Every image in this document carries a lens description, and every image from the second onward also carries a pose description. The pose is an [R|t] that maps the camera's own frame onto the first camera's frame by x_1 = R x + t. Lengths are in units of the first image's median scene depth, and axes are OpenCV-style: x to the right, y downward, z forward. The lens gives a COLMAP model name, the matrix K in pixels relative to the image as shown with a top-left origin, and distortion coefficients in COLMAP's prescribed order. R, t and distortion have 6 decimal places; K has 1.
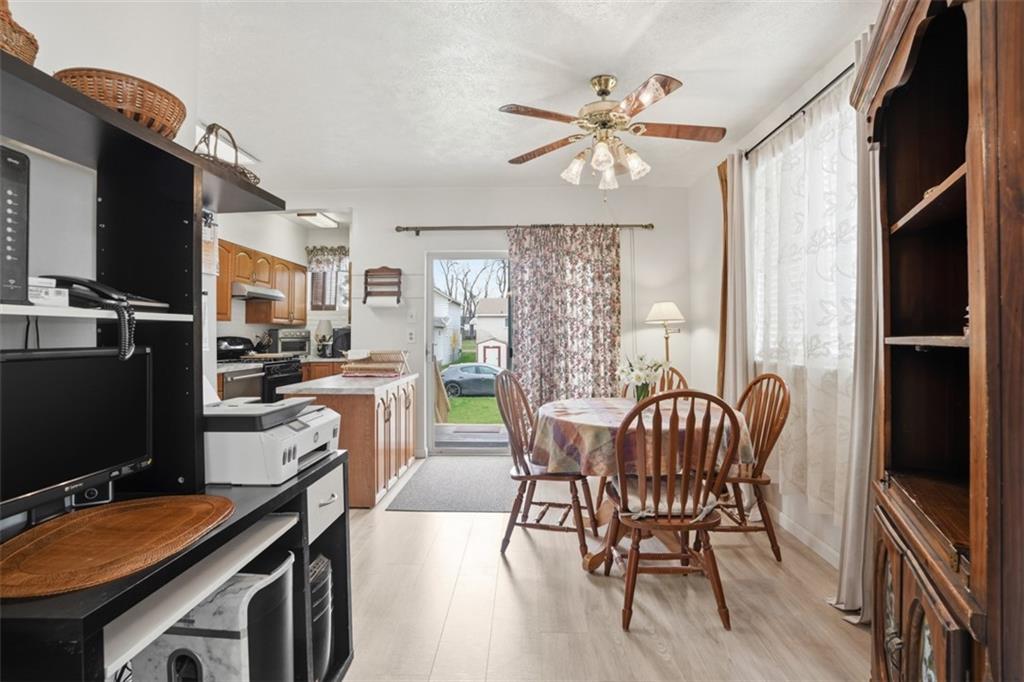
lens RADIAL K [[493.5, 0, 511.3], [0, 493.5, 320.4], [0, 0, 1]] dist [-0.051092, 0.000245]
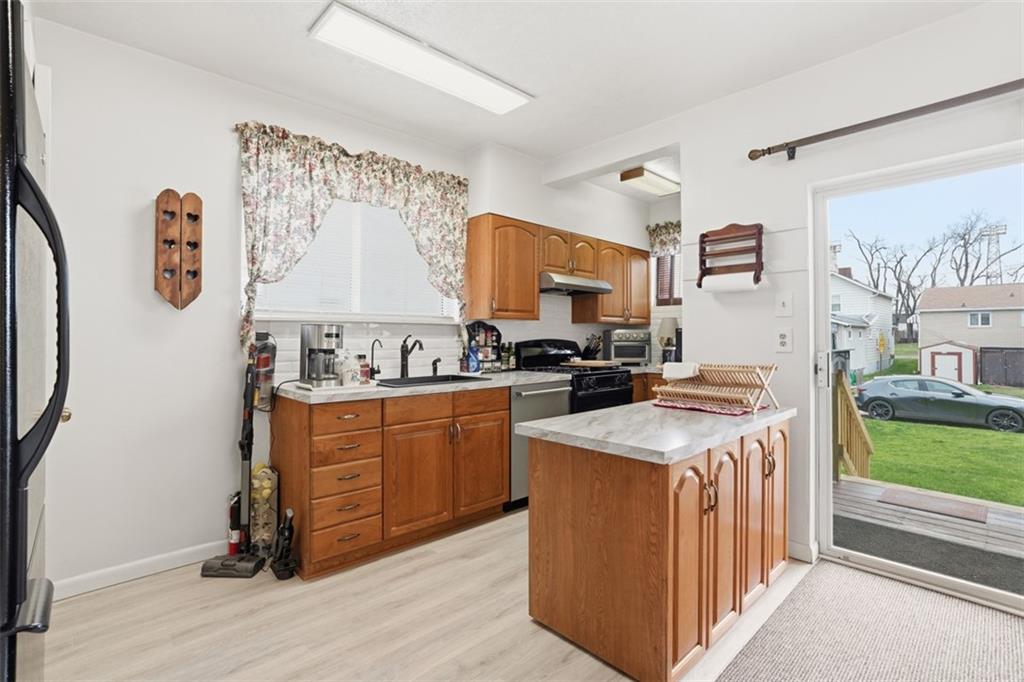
lens RADIAL K [[479.1, 0, 516.0], [0, 479.1, 332.3], [0, 0, 1]] dist [-0.045145, 0.021941]
pose [[0.712451, -0.004657, -0.701707, -0.038585], [0.019339, 0.999728, 0.013001, 0.009497], [0.701456, -0.022833, 0.712347, 0.379350]]
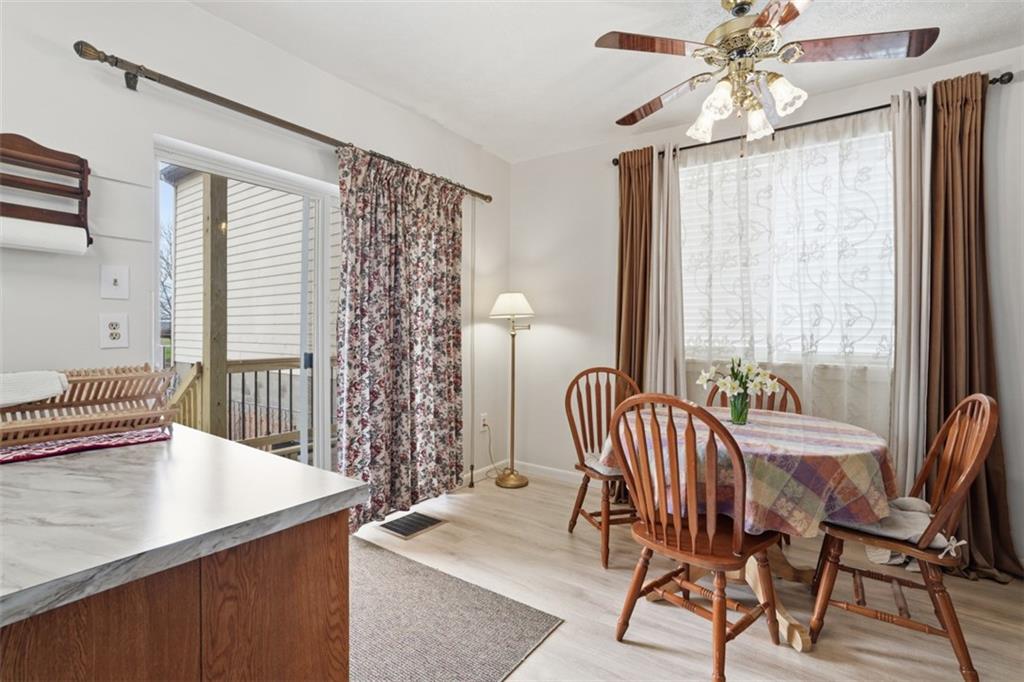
lens RADIAL K [[479.1, 0, 516.0], [0, 479.1, 332.3], [0, 0, 1]] dist [-0.045145, 0.021941]
pose [[0.546914, 0.004326, 0.837178, -0.329419], [-0.033557, 0.999296, 0.016759, 0.014509], [-0.836516, -0.037259, 0.546674, 0.481491]]
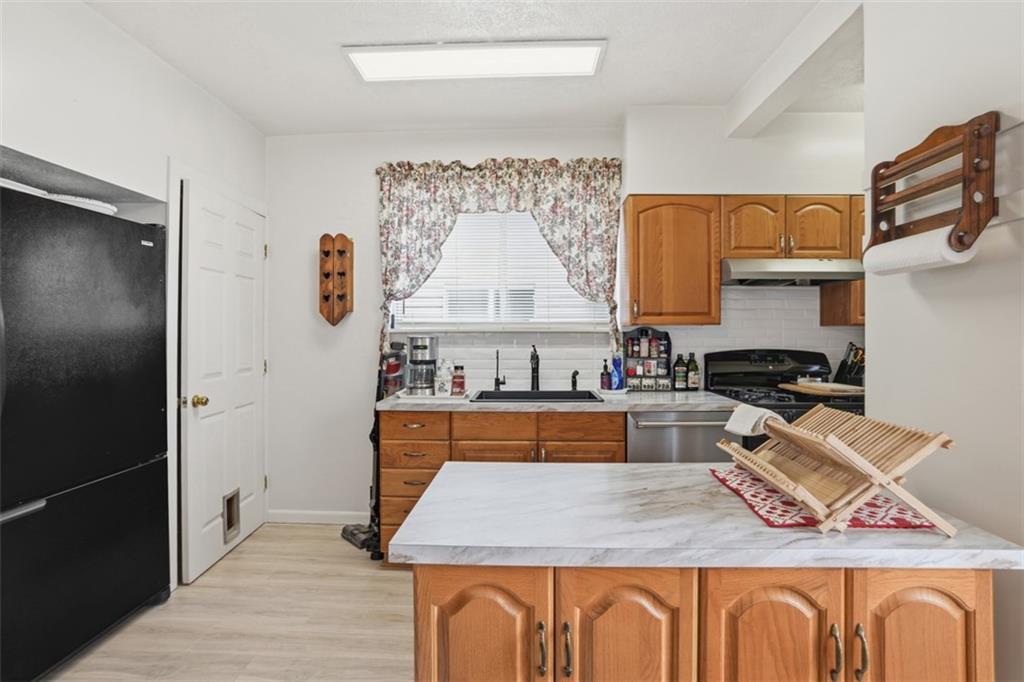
lens RADIAL K [[493.6, 0, 510.8], [0, 493.6, 333.7], [0, 0, 1]] dist [-0.048494, 0.000229]
pose [[0.004205, 0.000583, -0.999991, 0.023628], [0.030976, 0.999520, 0.000713, 0.003116], [0.999511, -0.030979, 0.004185, 0.702938]]
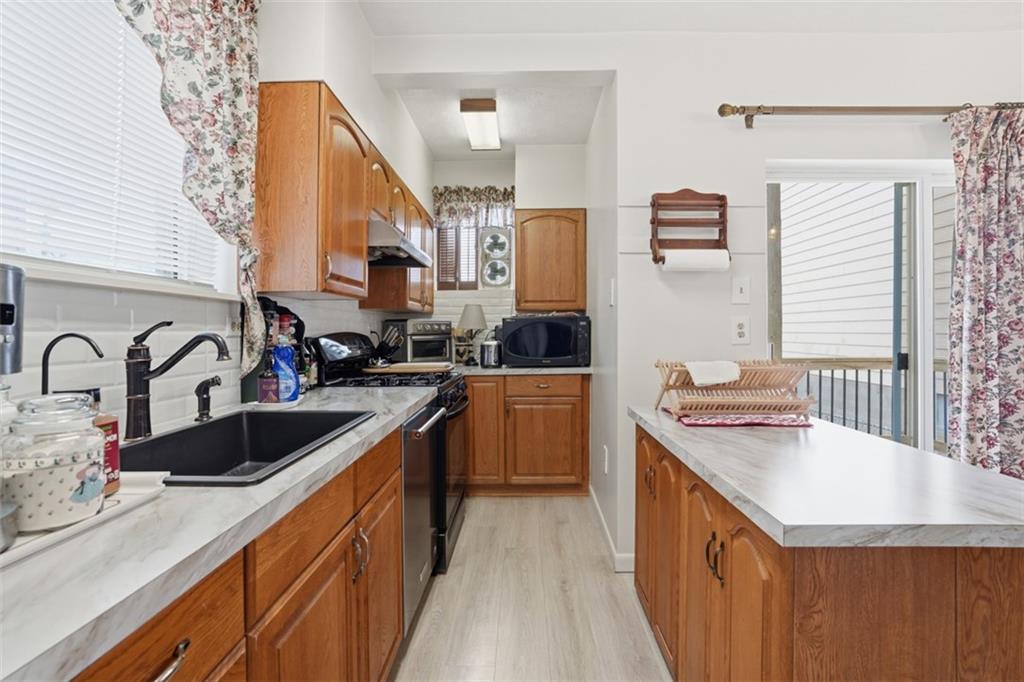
lens RADIAL K [[479.1, 0, 516.0], [0, 479.1, 332.3], [0, 0, 1]] dist [-0.045145, 0.021941]
pose [[0.999821, -0.001852, 0.018811, -0.418090], [0.001189, 0.999380, 0.035196, 0.015856], [-0.018864, -0.035167, 0.999203, 0.496706]]
